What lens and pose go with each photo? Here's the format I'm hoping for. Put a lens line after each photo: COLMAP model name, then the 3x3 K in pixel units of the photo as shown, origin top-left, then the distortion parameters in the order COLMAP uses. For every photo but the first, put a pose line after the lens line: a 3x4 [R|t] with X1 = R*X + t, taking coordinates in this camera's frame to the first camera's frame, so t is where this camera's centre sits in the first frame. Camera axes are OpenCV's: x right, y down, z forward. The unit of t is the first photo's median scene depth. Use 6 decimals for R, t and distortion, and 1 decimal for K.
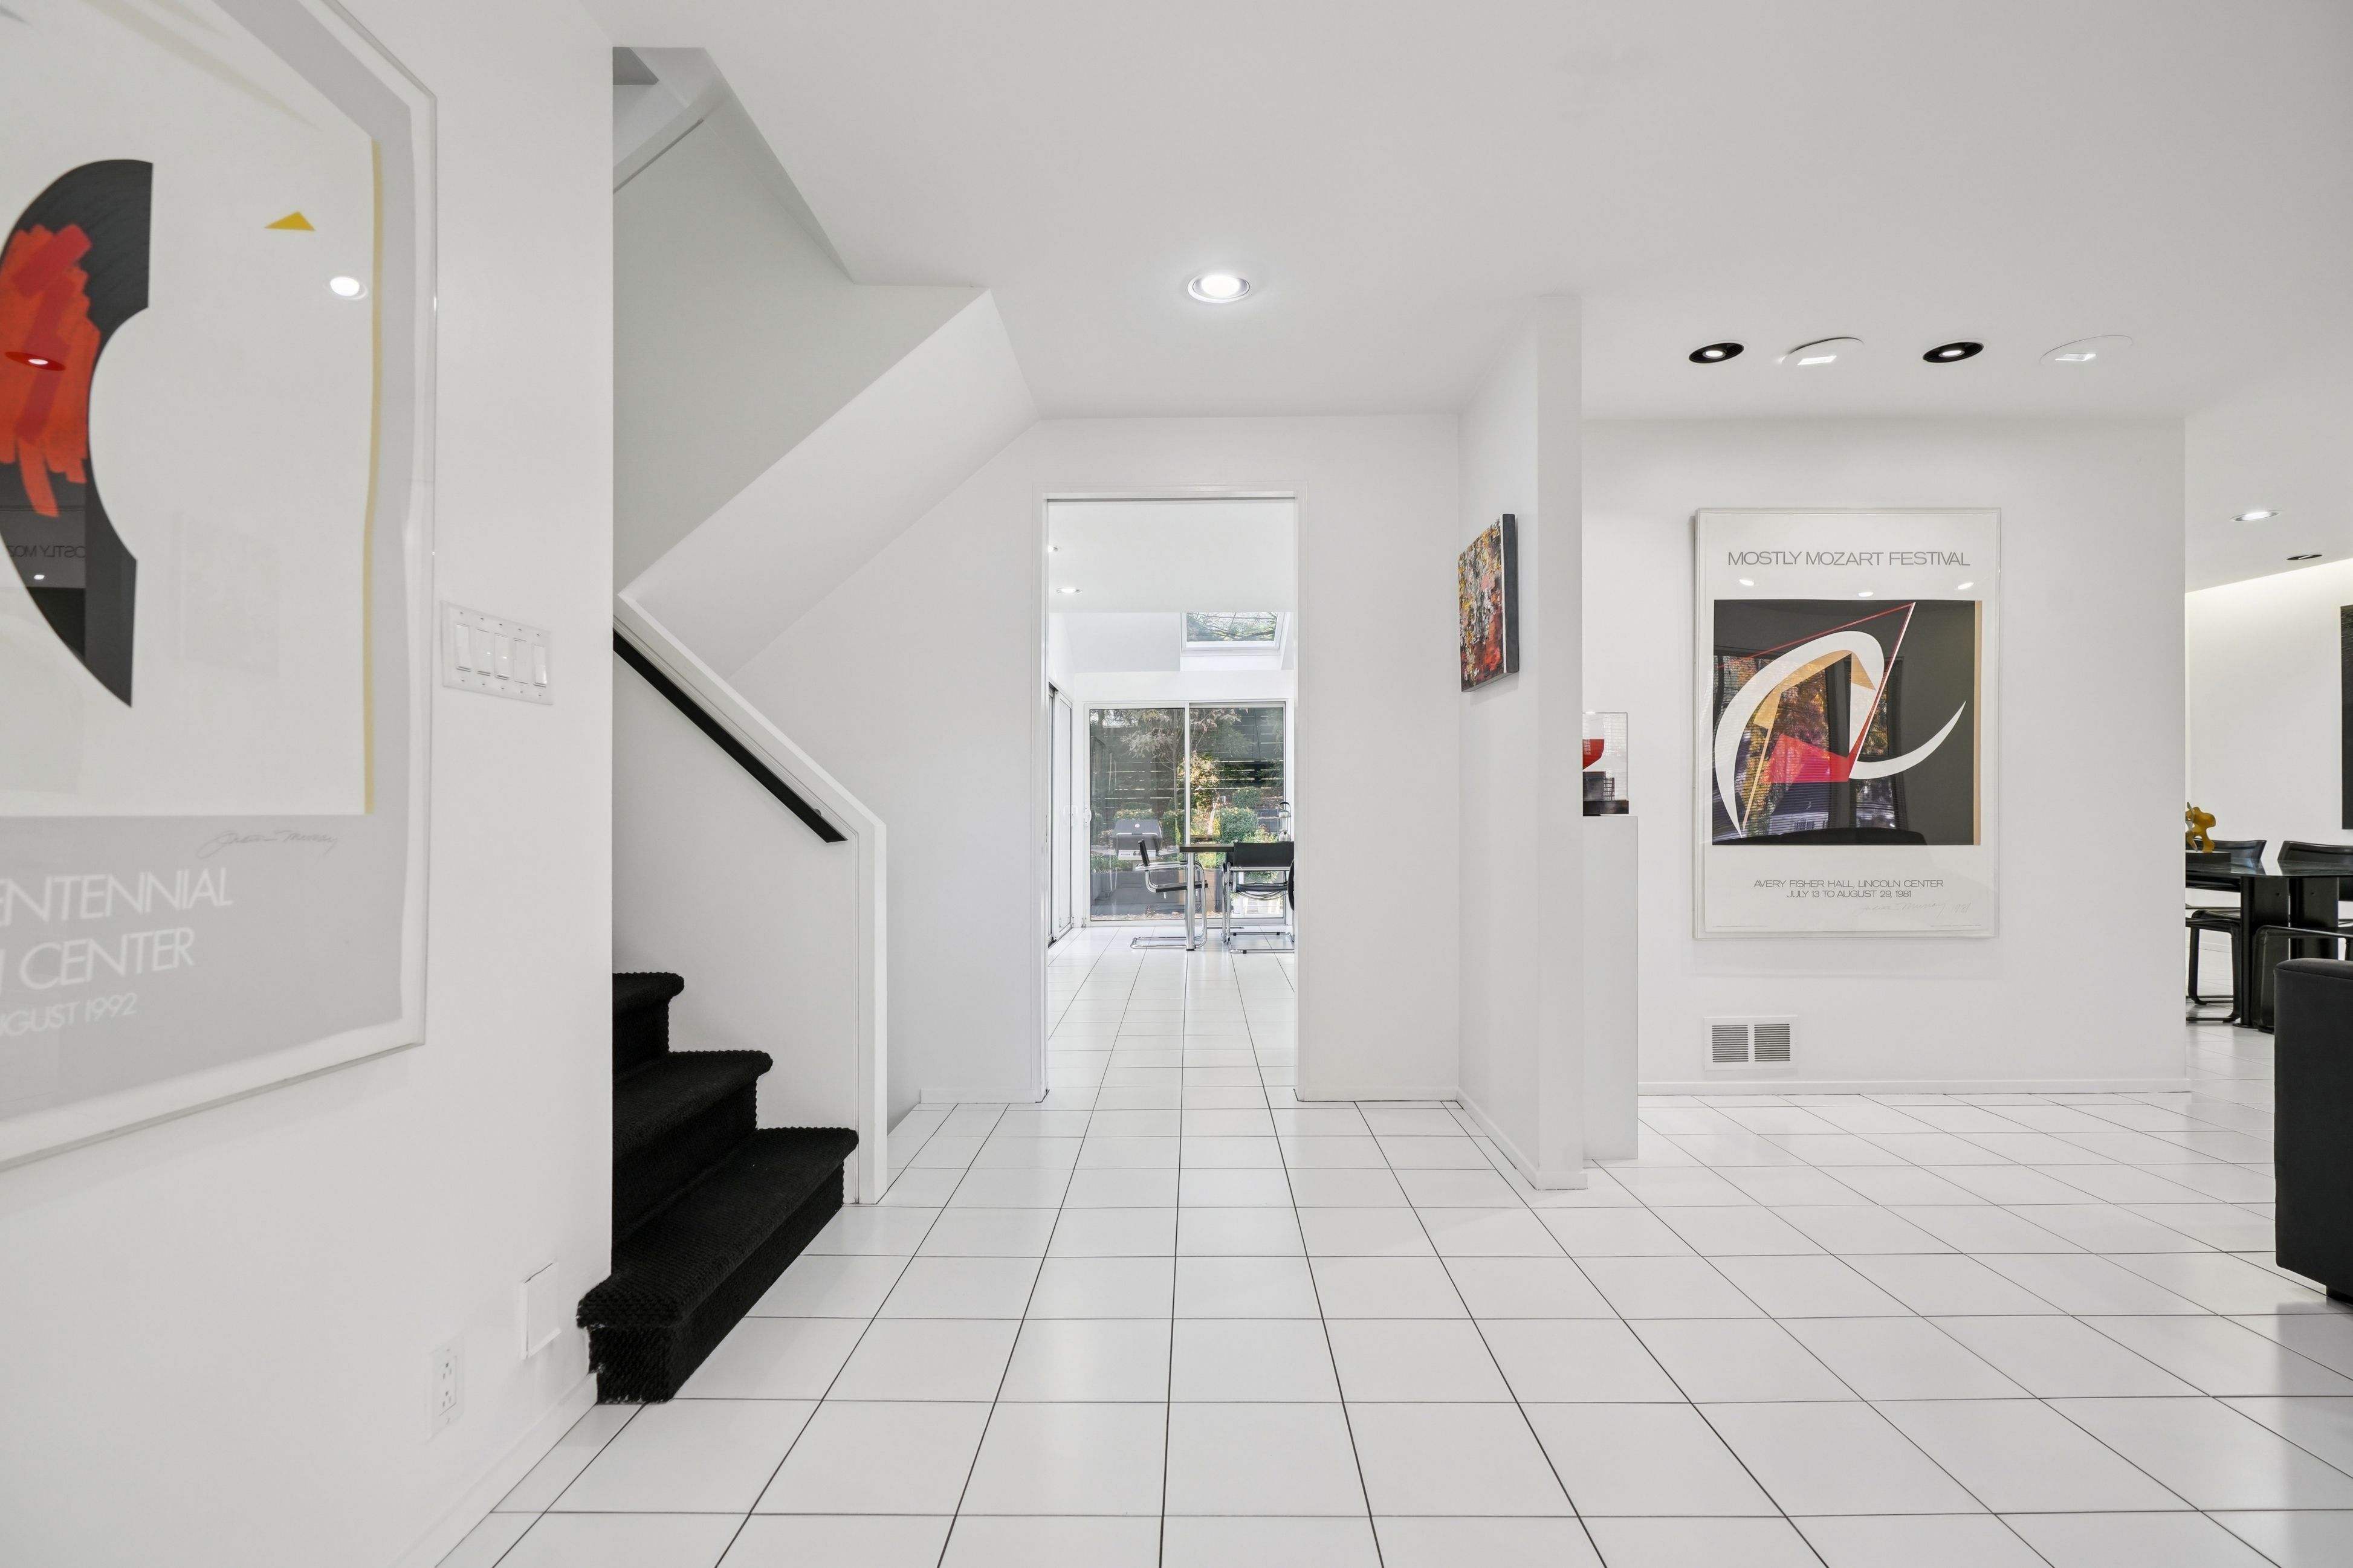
lens RADIAL K [[1085.9, 0, 1180.3], [0, 1085.9, 809.7], [0, 0, 1]] dist [-0.002112, 0.000557]
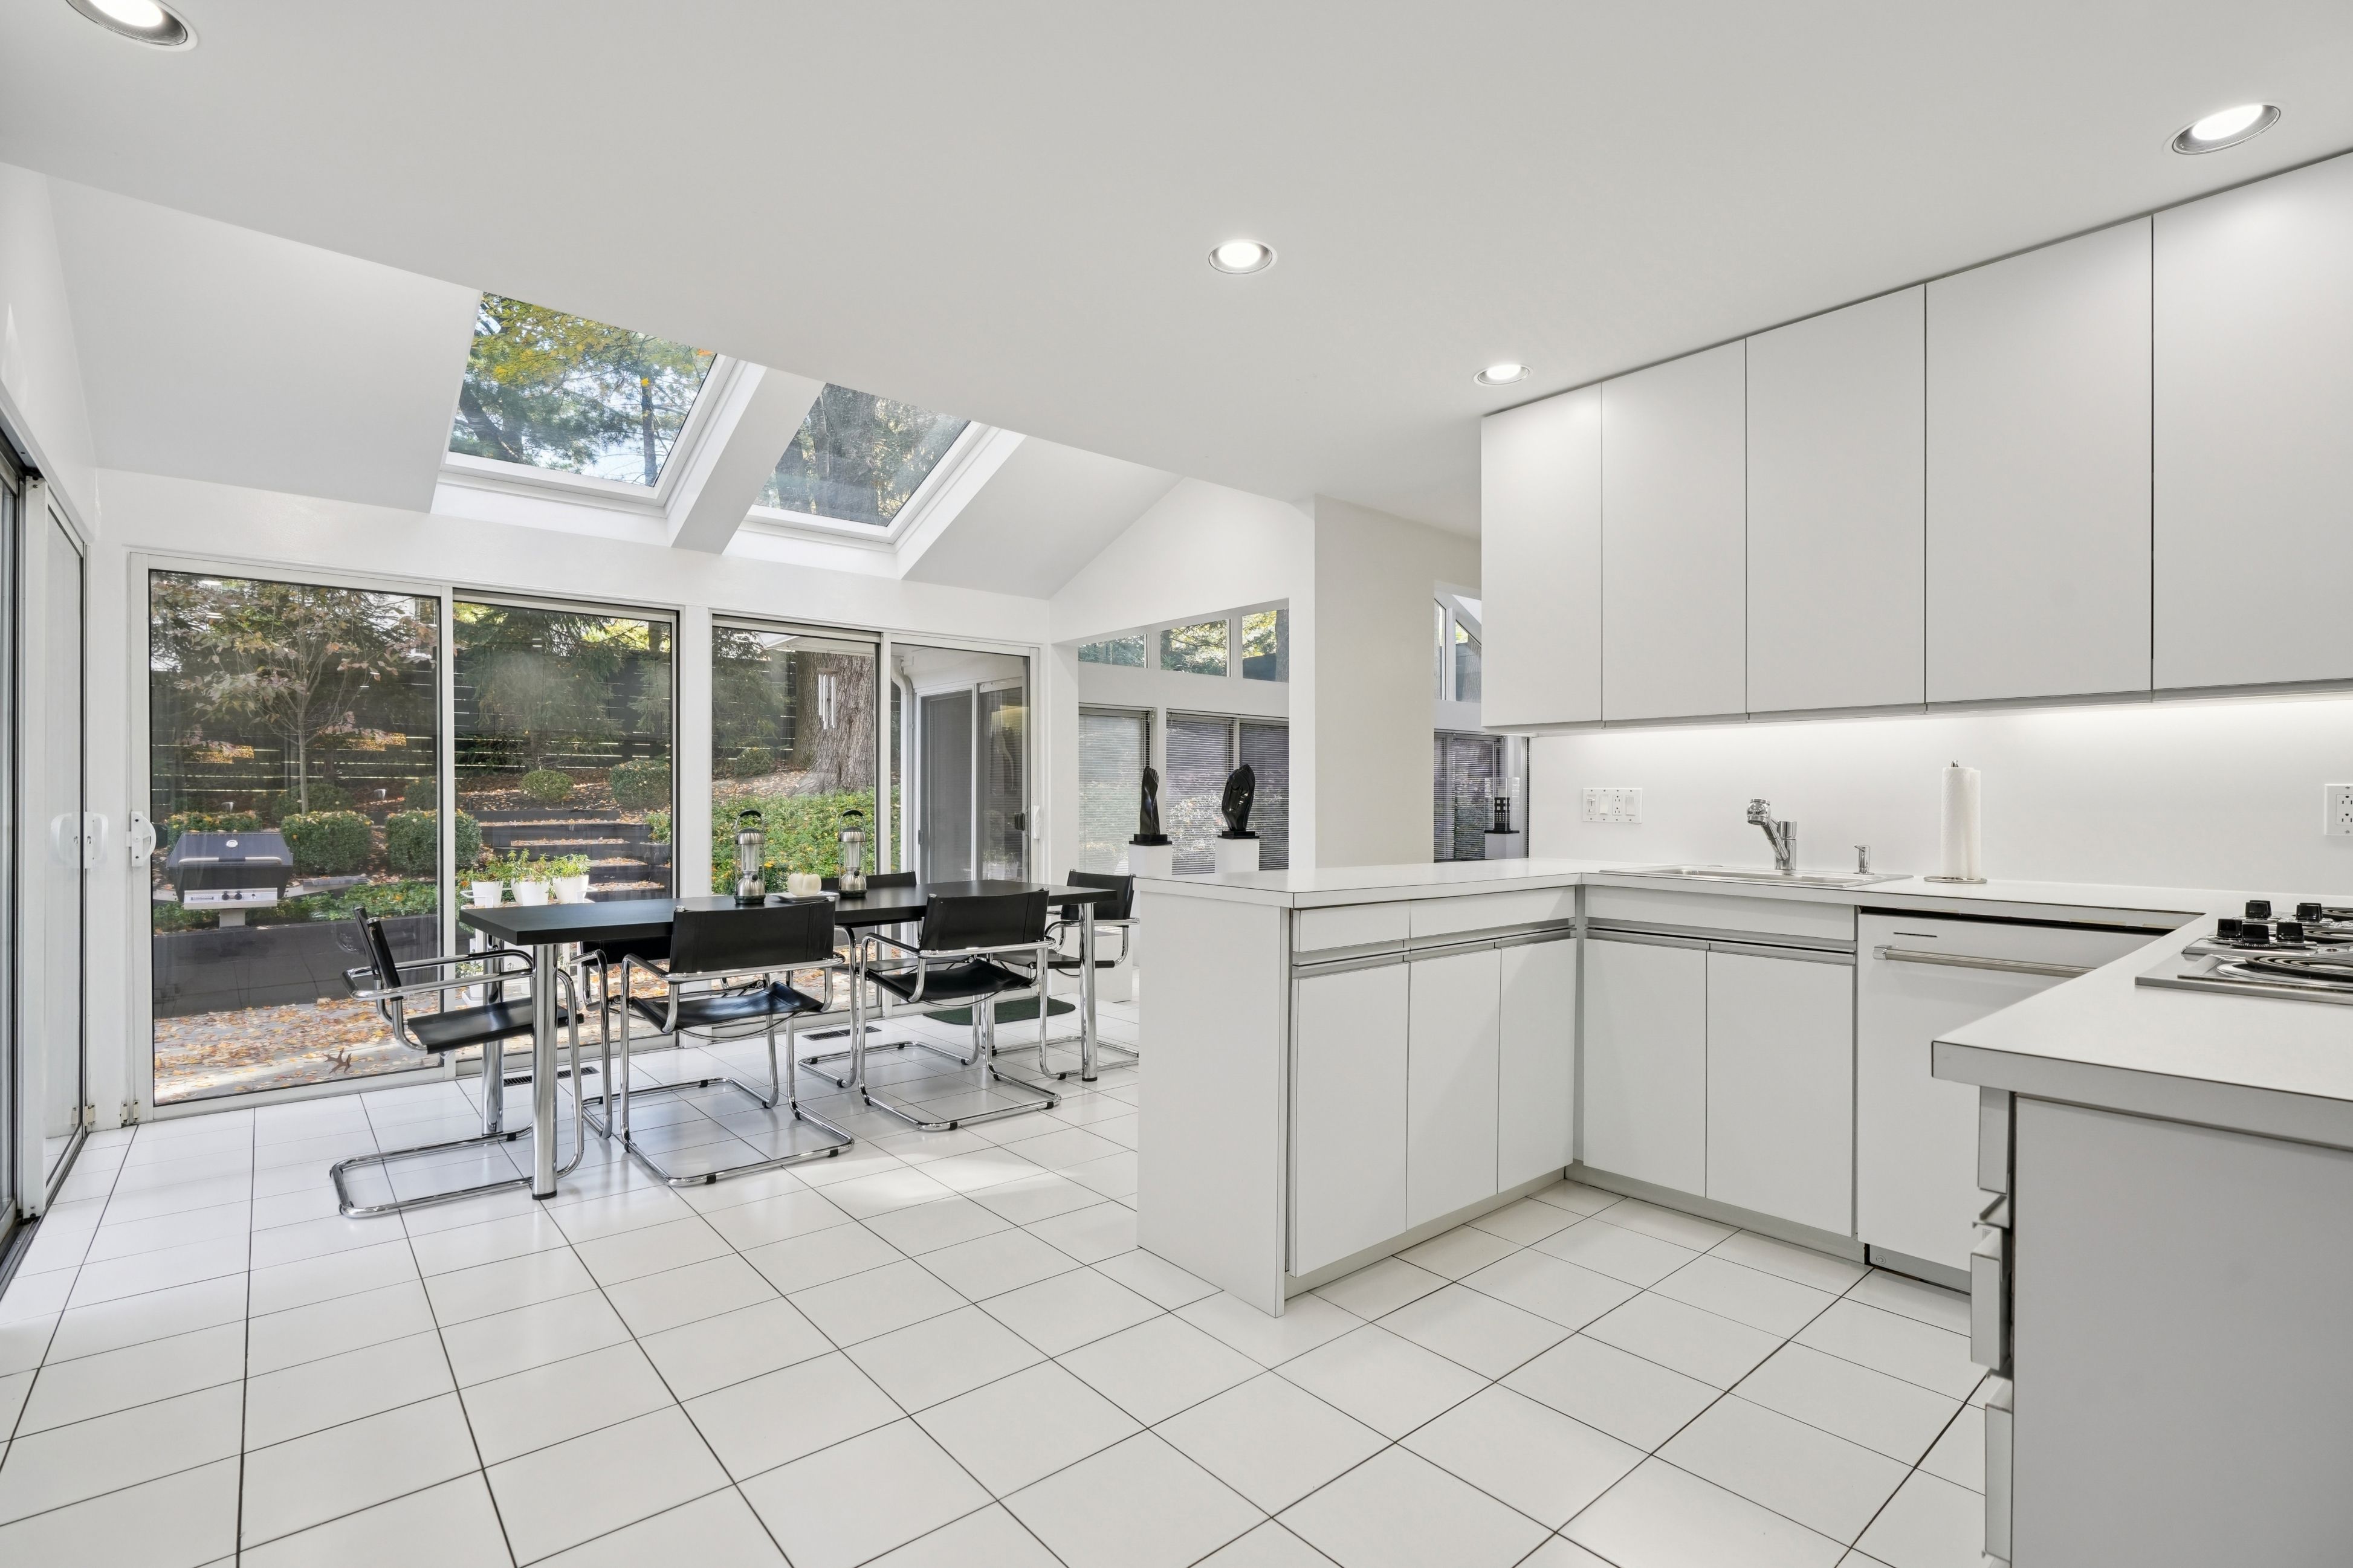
lens RADIAL K [[1085.9, 0, 1180.3], [0, 1085.9, 809.7], [0, 0, 1]] dist [-0.002112, 0.000557]
pose [[0.755739, 0.002365, 0.654869, -0.057490], [-0.004219, 0.999990, 0.001258, -0.007463], [-0.654860, -0.003714, 0.755741, 0.447473]]
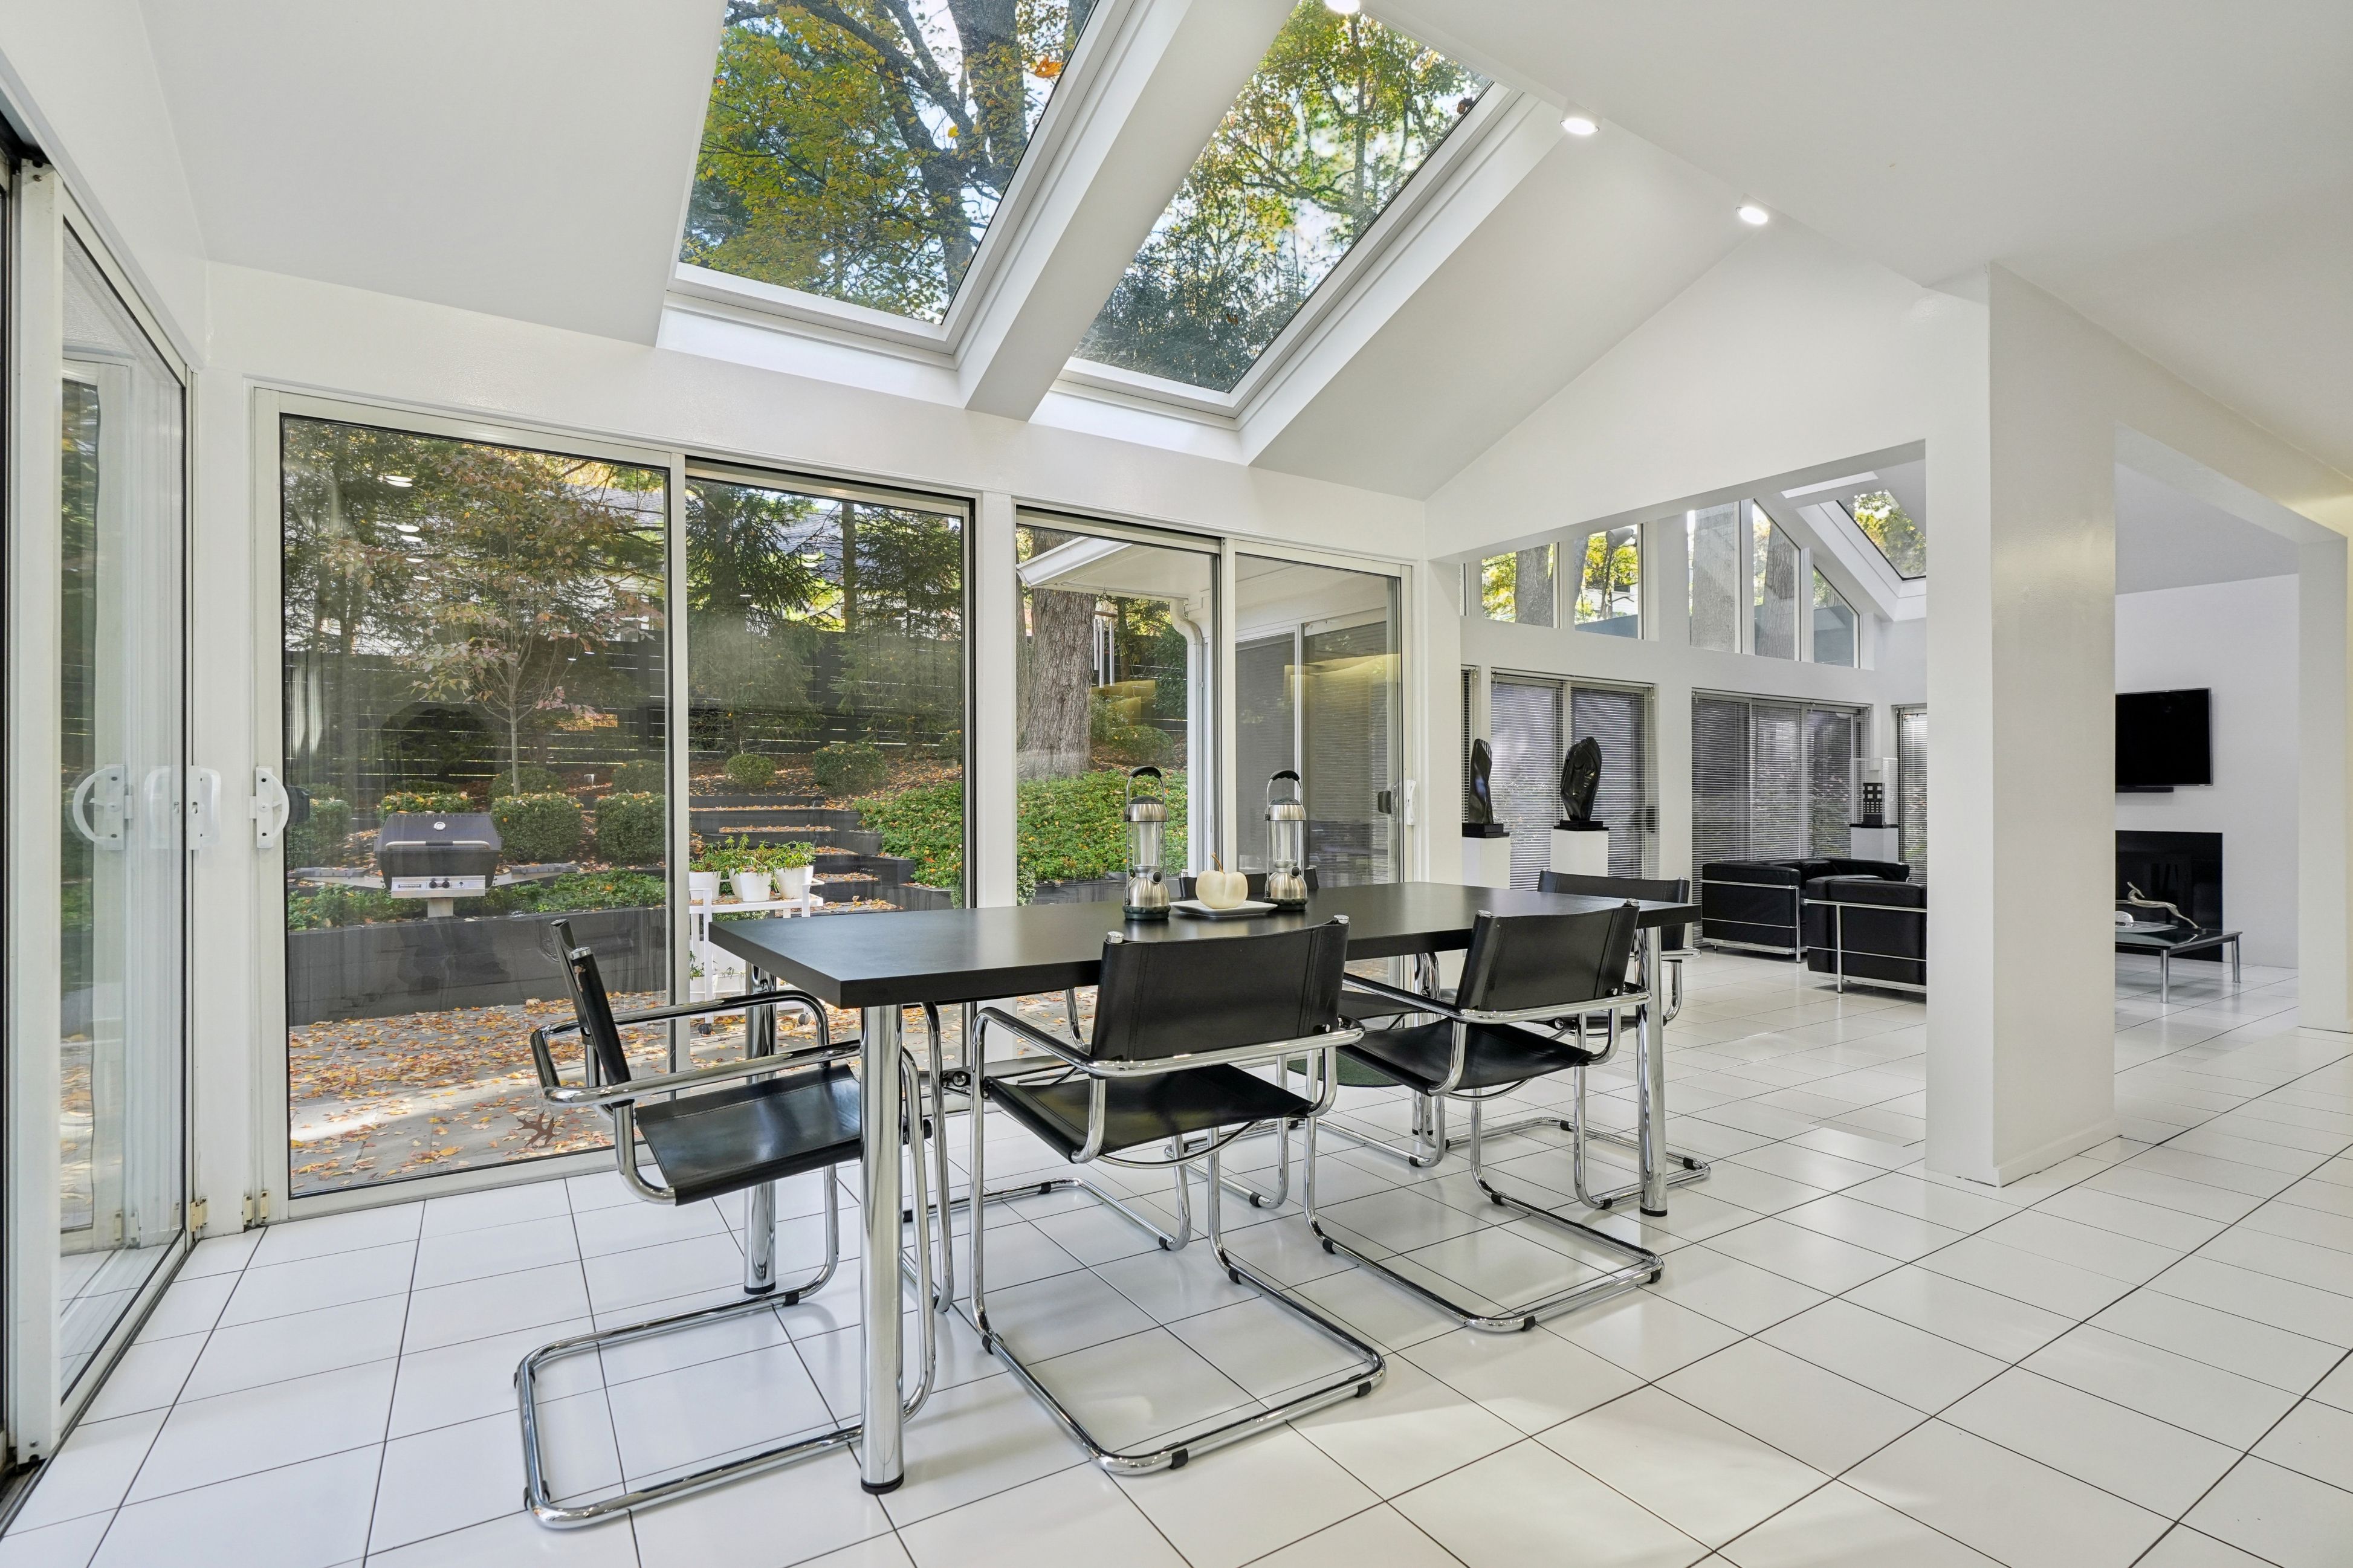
lens RADIAL K [[1100.4, 0, 1187.8], [0, 1100.4, 819.2], [0, 0, 1]] dist [-0.002480, 0.000857]
pose [[0.838102, -0.000760, 0.545513, -0.043069], [-0.009291, 0.999834, 0.015667, 0.001570], [-0.545435, -0.018199, 0.837956, 0.636335]]
